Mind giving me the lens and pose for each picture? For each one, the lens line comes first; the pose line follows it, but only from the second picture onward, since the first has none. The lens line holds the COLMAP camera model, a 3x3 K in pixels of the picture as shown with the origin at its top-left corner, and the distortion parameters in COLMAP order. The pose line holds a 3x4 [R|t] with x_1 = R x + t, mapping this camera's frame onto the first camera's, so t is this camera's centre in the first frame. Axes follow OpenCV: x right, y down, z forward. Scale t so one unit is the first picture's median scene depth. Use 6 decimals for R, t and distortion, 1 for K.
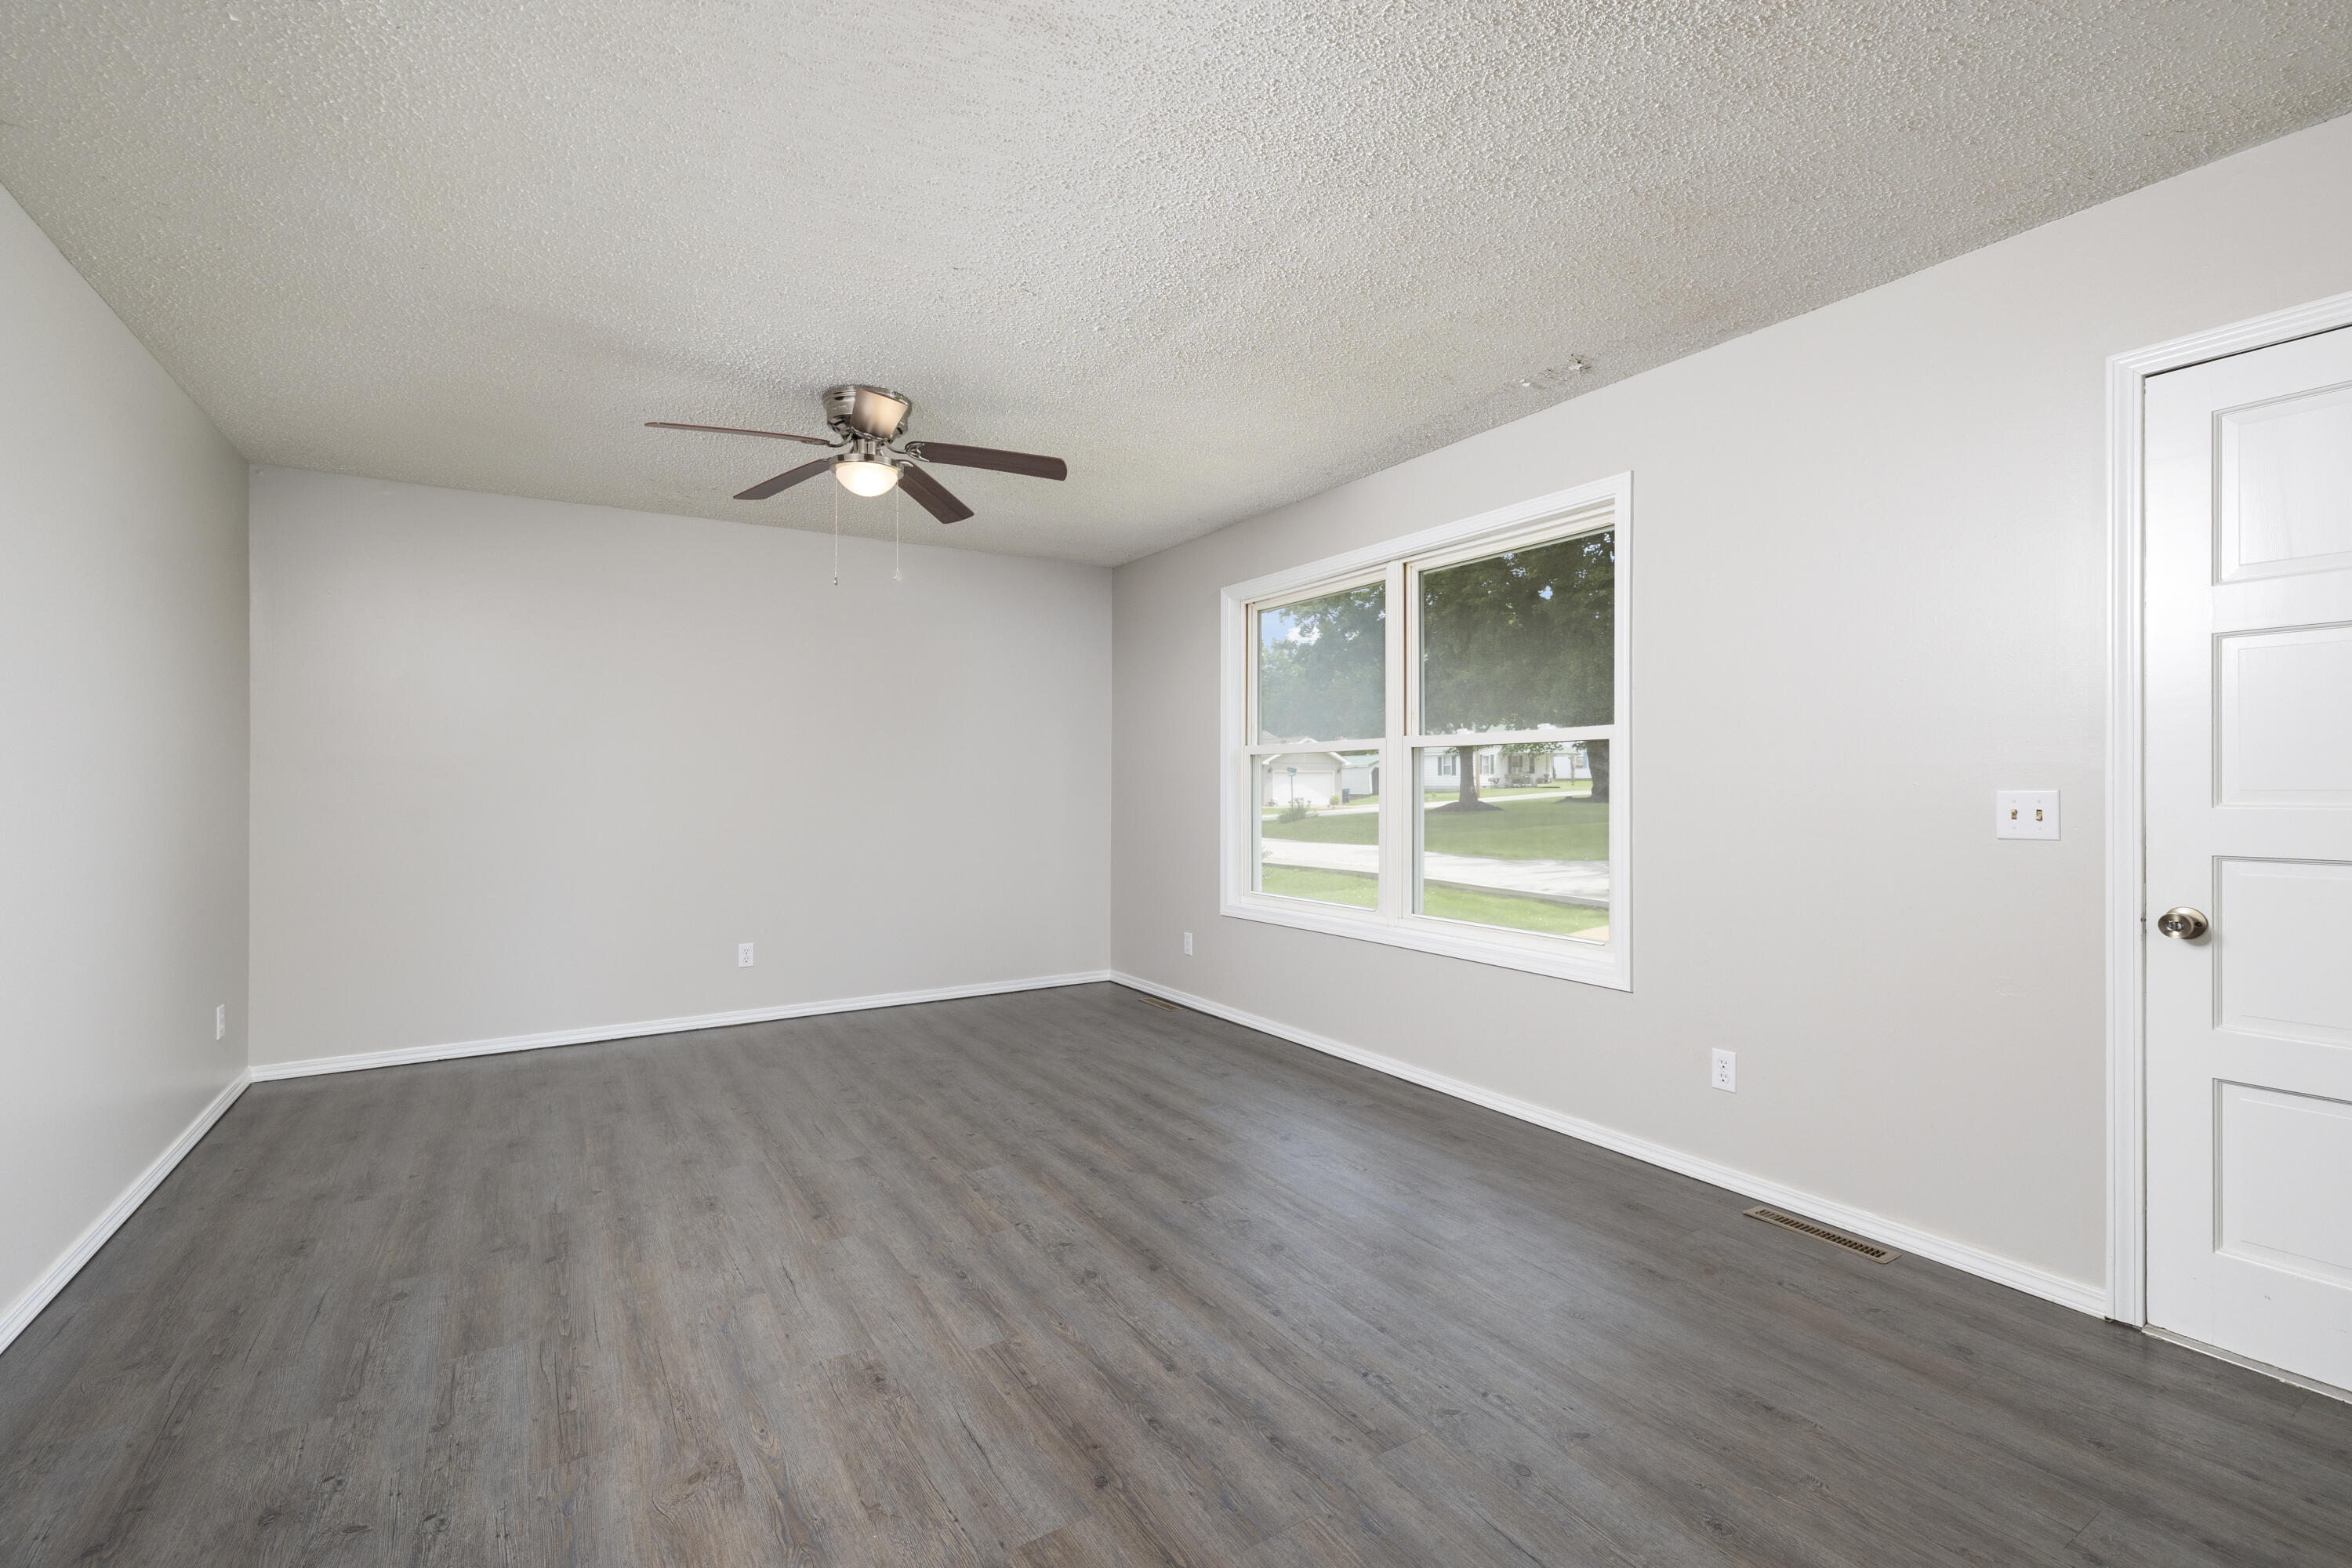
lens RADIAL K [[1021.3, 0, 1179.4], [0, 1021.3, 782.9], [0, 0, 1]] dist [0.000122, 0.000024]
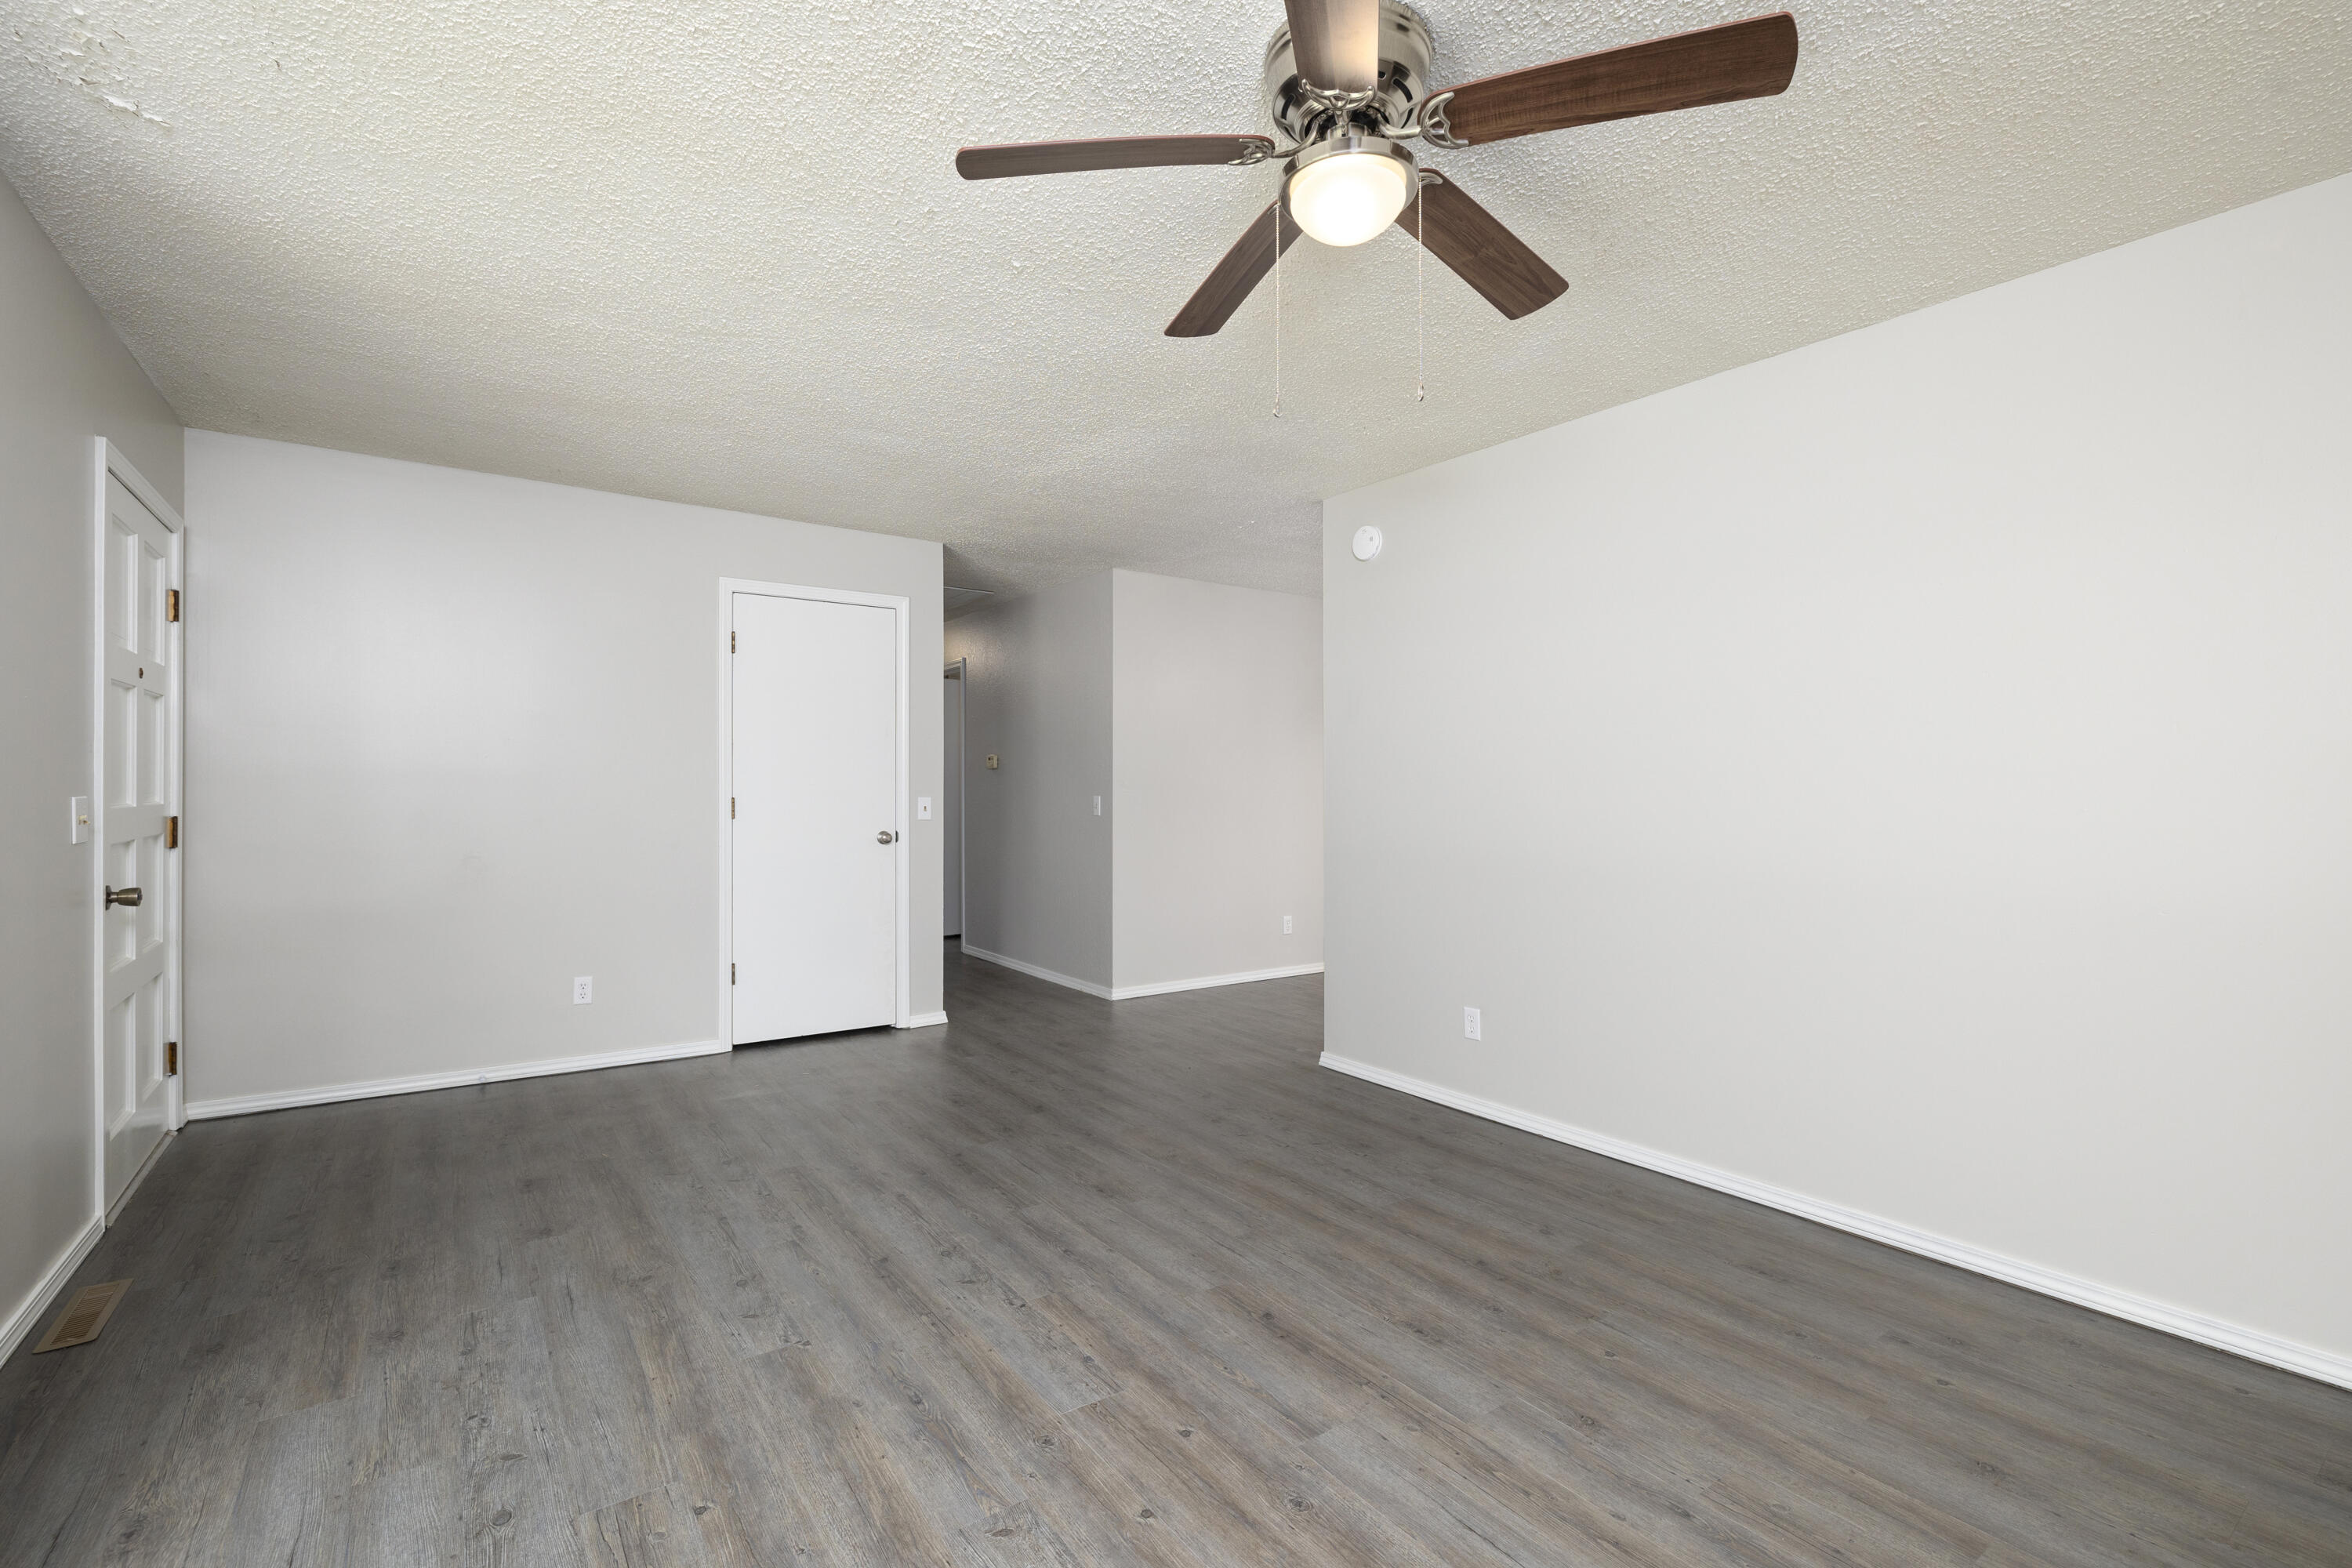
lens RADIAL K [[1072.8, 0, 1172.3], [0, 1072.8, 785.7], [0, 0, 1]] dist [-0.001611, -0.000090]
pose [[-0.998955, -0.001652, -0.045679, -0.248888], [-0.001583, 0.999998, -0.001552, -0.004398], [0.045681, -0.001478, -0.998955, 1.961788]]
